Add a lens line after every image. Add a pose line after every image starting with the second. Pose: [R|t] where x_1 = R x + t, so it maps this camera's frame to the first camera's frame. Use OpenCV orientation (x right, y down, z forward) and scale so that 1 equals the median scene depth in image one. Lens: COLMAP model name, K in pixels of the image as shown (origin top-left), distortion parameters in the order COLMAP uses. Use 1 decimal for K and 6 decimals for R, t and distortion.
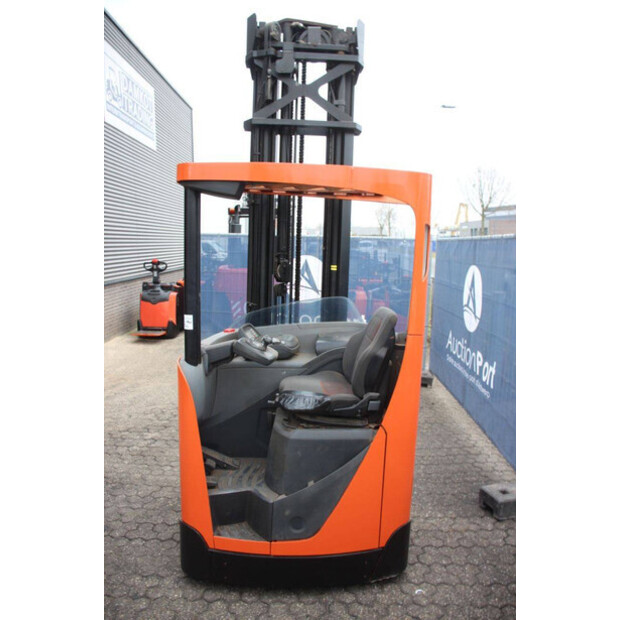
lens RADIAL K [[506.6, 0, 311.8], [0, 506.6, 322.8], [0, 0, 1]] dist [-0.178843, 0.167752]
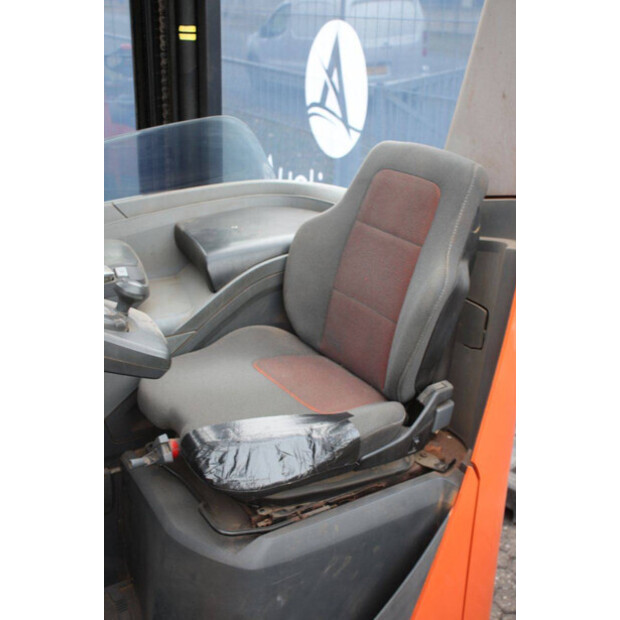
lens RADIAL K [[801.3, 0, 310.6], [0, 801.3, 317.0], [0, 0, 1]] dist [0.023479, 0.030060]
pose [[0.875237, -0.182844, 0.447804, -0.193057], [0.074439, 0.965687, 0.248811, -0.056022], [-0.477933, -0.184434, 0.858816, 0.483481]]
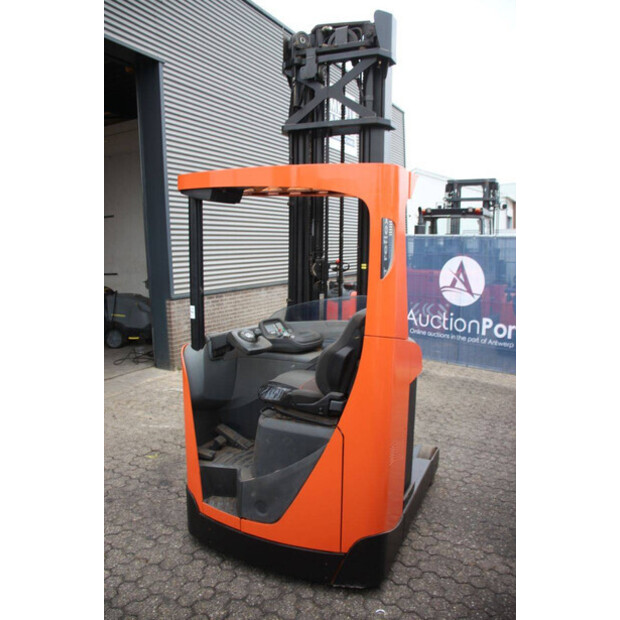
lens RADIAL K [[506.6, 0, 311.8], [0, 506.6, 322.8], [0, 0, 1]] dist [-0.178843, 0.167752]
pose [[0.881620, 0.054433, -0.468810, 0.472187], [-0.056683, 0.998349, 0.009323, -0.002511], [0.468543, 0.018354, 0.883250, 0.094742]]
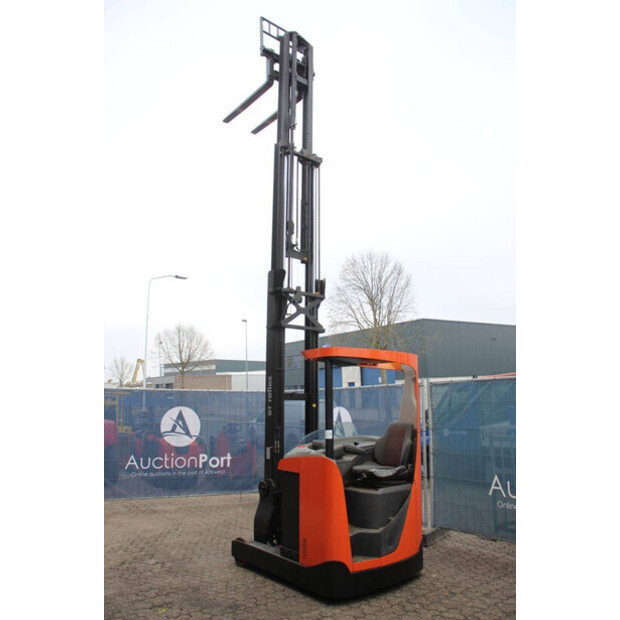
lens RADIAL K [[506.6, 0, 311.8], [0, 506.6, 322.8], [0, 0, 1]] dist [-0.178843, 0.167752]
pose [[0.809114, 0.061633, 0.584411, -1.176063], [0.119807, 0.956297, -0.266724, 0.074774], [-0.575310, 0.285826, 0.766369, -0.368624]]
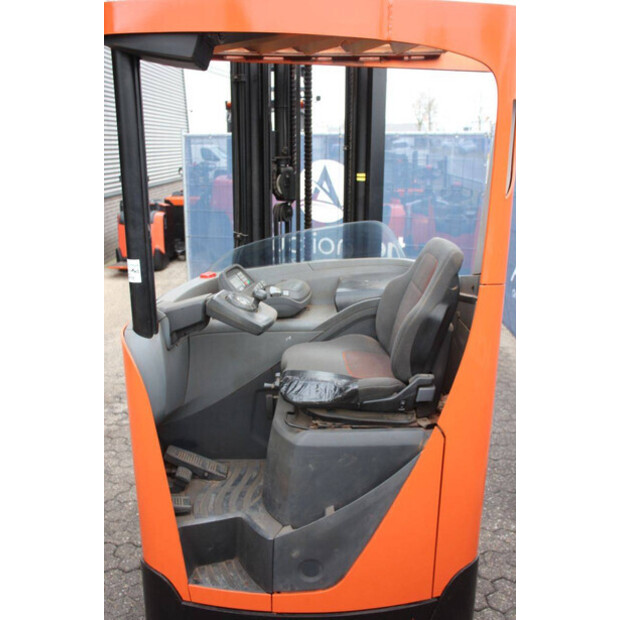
lens RADIAL K [[592.6, 0, 309.0], [0, 592.6, 319.3], [0, 0, 1]] dist [-0.119747, 0.148668]
pose [[0.998649, -0.015864, -0.049486, 0.011452], [0.022160, 0.991347, 0.129384, -0.027960], [0.047006, -0.130306, 0.990359, 0.227295]]
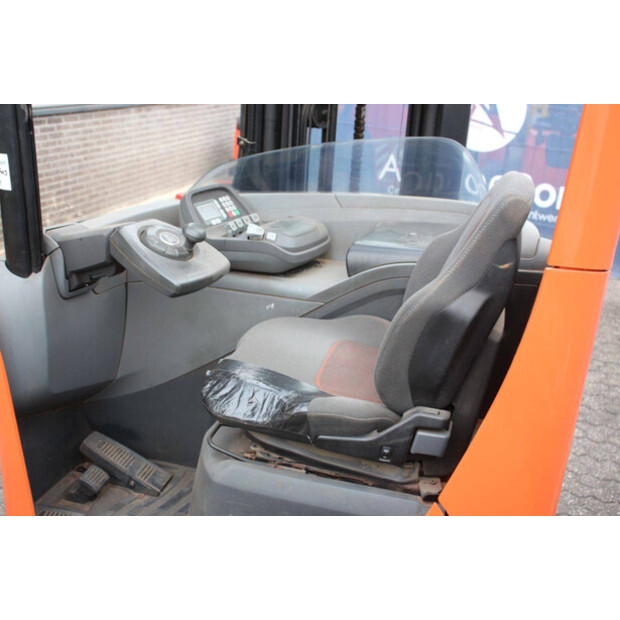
lens RADIAL K [[688.0, 0, 313.5], [0, 688.0, 320.1], [0, 0, 1]] dist [-0.009118, -0.003191]
pose [[0.948467, 0.142022, -0.283268, 0.152914], [-0.080243, 0.972447, 0.218877, -0.022952], [0.306548, -0.184867, 0.933730, 0.461348]]
